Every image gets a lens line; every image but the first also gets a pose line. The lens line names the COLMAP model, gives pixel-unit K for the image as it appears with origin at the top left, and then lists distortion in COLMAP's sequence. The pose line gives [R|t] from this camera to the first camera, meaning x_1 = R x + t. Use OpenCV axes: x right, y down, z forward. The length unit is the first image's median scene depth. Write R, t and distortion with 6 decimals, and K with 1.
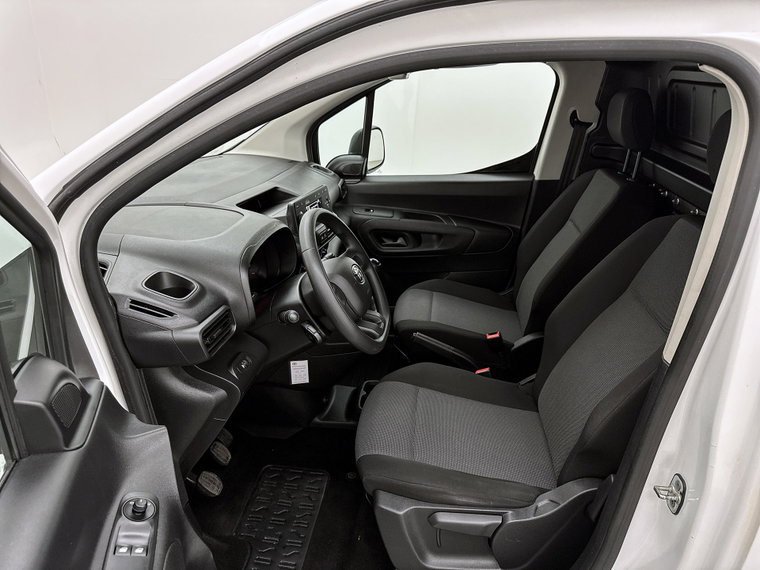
lens RADIAL K [[536.2, 0, 380.0], [0, 536.2, 285.0], [0, 0, 1]] dist [-0.000463, -0.001306]
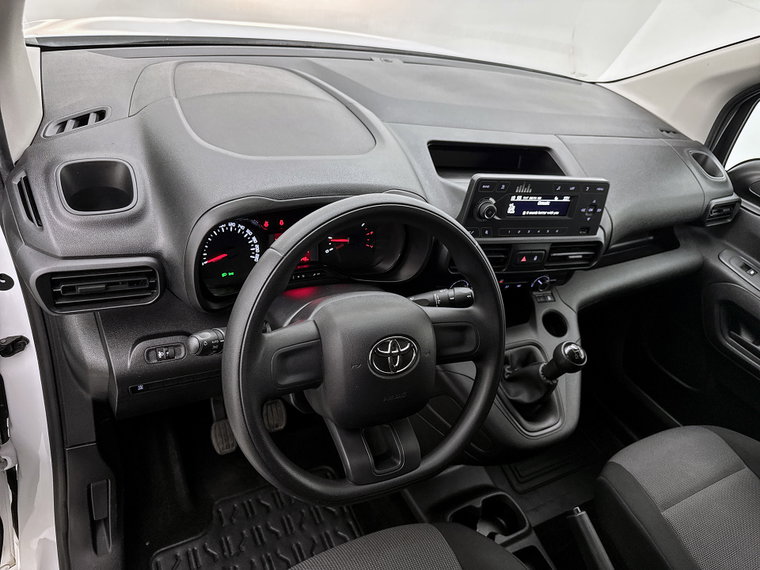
lens RADIAL K [[536.2, 0, 380.0], [0, 536.2, 285.0], [0, 0, 1]] dist [-0.000463, -0.001306]
pose [[0.547513, 0.566982, -0.615435, 0.152838], [-0.476561, 0.815815, 0.327620, -0.162881], [0.687836, 0.113916, 0.716871, 0.462030]]
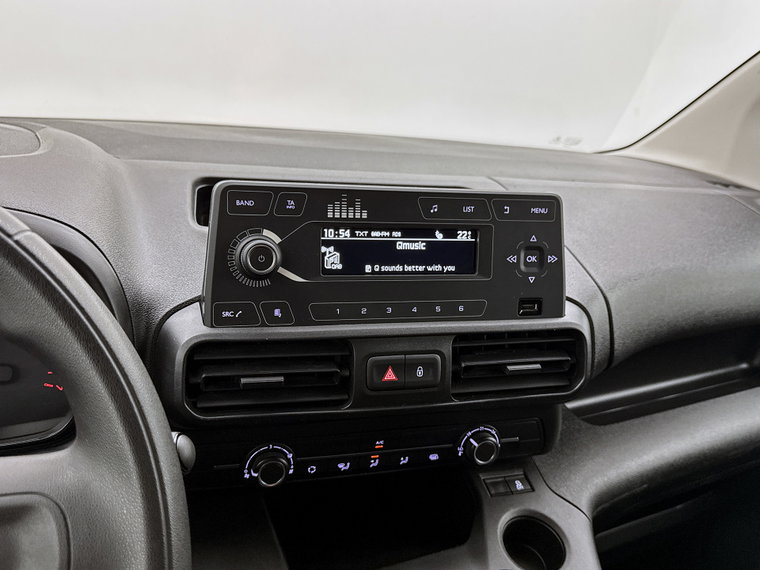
lens RADIAL K [[676.0, 0, 380.0], [0, 676.0, 285.0], [0, 0, 1]] dist [0.060197, -0.005772]
pose [[0.515474, 0.234209, -0.824277, 0.119055], [-0.375076, 0.926549, 0.028709, -0.120017], [0.770457, 0.294368, 0.565459, 0.761311]]
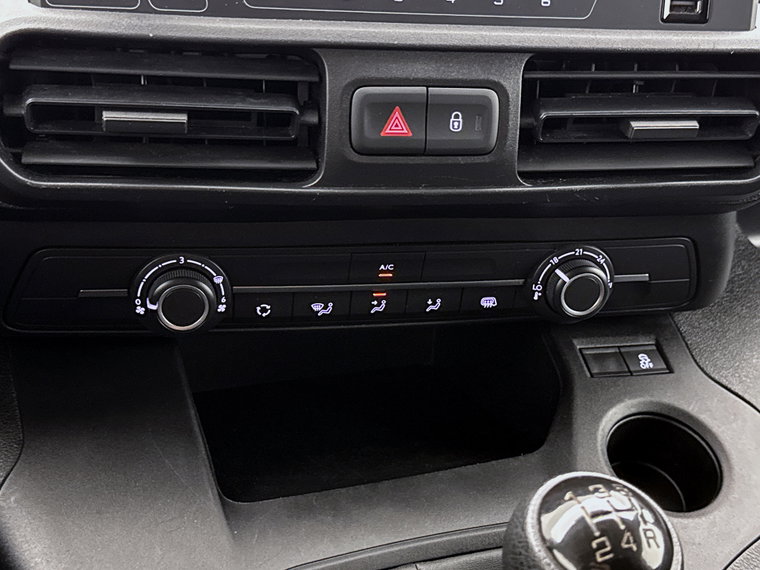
lens RADIAL K [[1037.8, 0, 380.0], [0, 1037.8, 285.0], [0, 0, 1]] dist [0.100182, -0.021194]
pose [[0.437092, 0.376266, -0.816930, 0.091806], [-0.389808, 0.897800, 0.204950, -0.091071], [0.810556, 0.228863, 0.539093, 0.821252]]
